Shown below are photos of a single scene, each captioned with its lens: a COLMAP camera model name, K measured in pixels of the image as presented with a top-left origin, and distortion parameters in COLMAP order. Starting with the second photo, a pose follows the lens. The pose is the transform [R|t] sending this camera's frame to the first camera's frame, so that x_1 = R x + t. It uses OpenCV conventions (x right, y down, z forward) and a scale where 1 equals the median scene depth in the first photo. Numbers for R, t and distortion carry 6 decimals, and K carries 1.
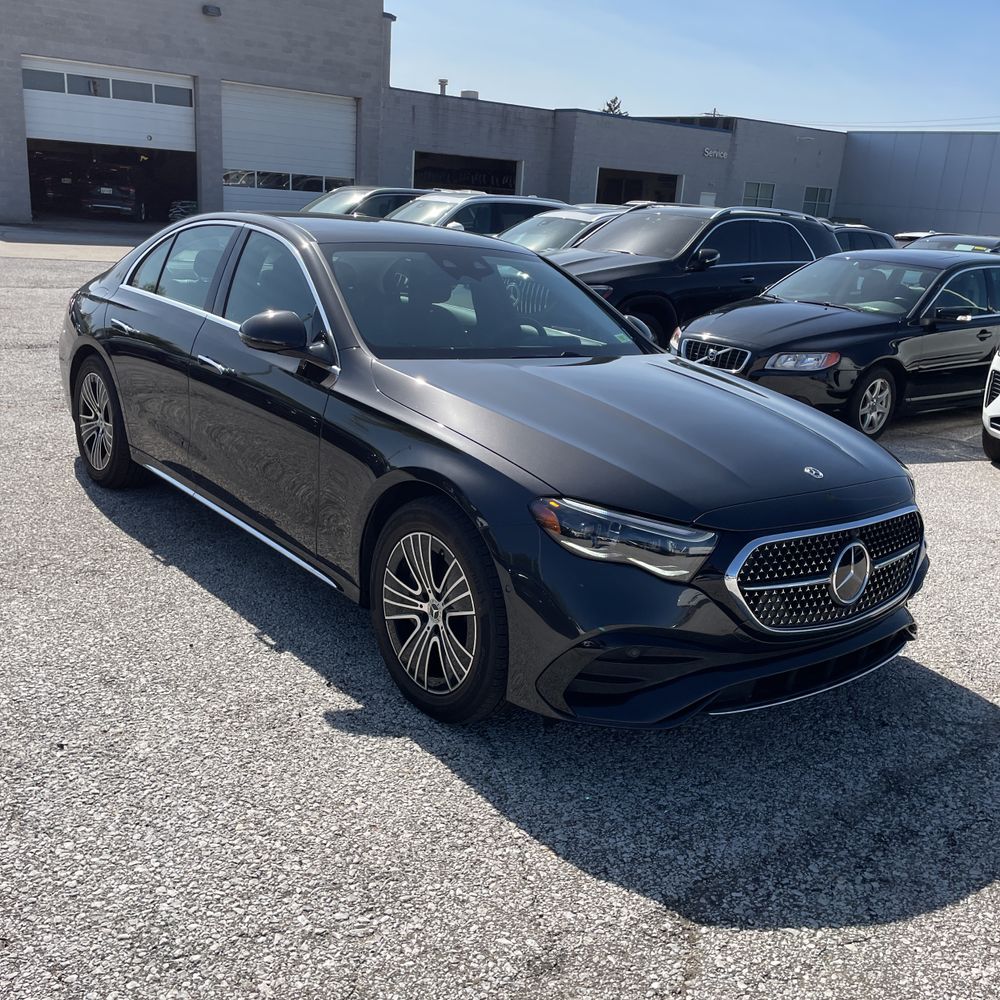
lens RADIAL K [[1026.4, 0, 519.8], [0, 1026.4, 495.1], [0, 0, 1]] dist [0.084776, -0.132246]
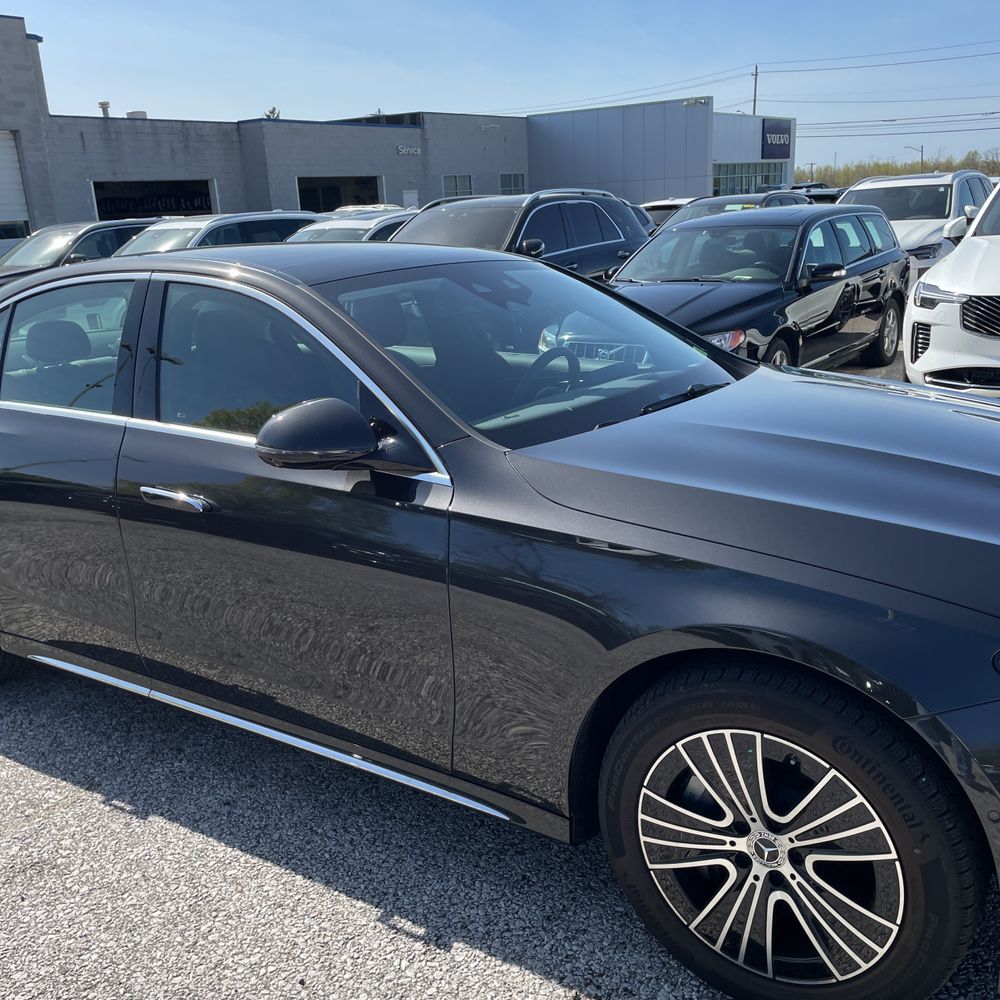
lens RADIAL K [[1012.2, 0, 491.1], [0, 1012.2, 502.9], [0, 0, 1]] dist [0.082183, -0.122964]
pose [[0.951338, -0.193926, 0.239477, -0.236218], [0.192723, 0.980834, 0.028666, -0.093745], [-0.240447, 0.018882, 0.970479, 0.312317]]
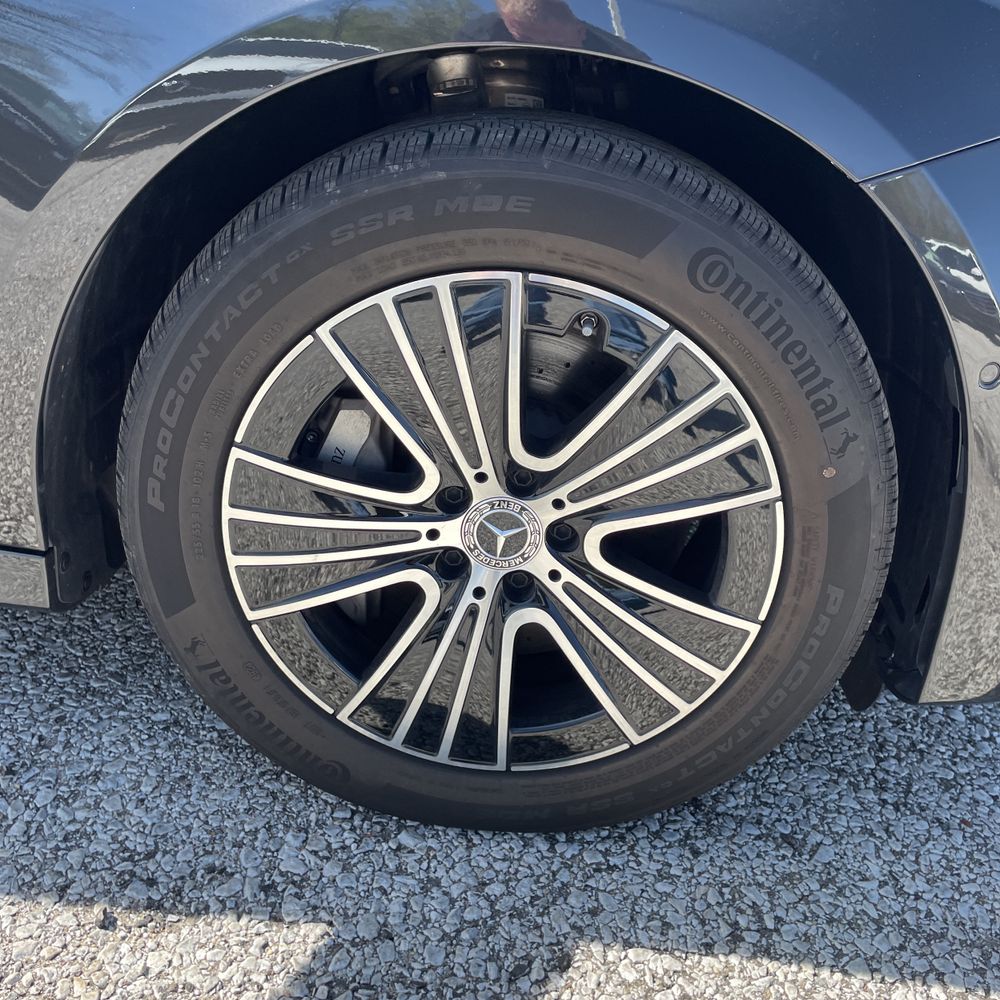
lens RADIAL K [[1026.4, 0, 519.8], [0, 1026.4, 495.1], [0, 0, 1]] dist [0.084776, -0.132246]
pose [[0.664622, -0.338085, 0.666316, -0.190107], [0.149116, 0.933851, 0.325094, 0.004048], [-0.732149, -0.116707, 0.671072, 0.551386]]
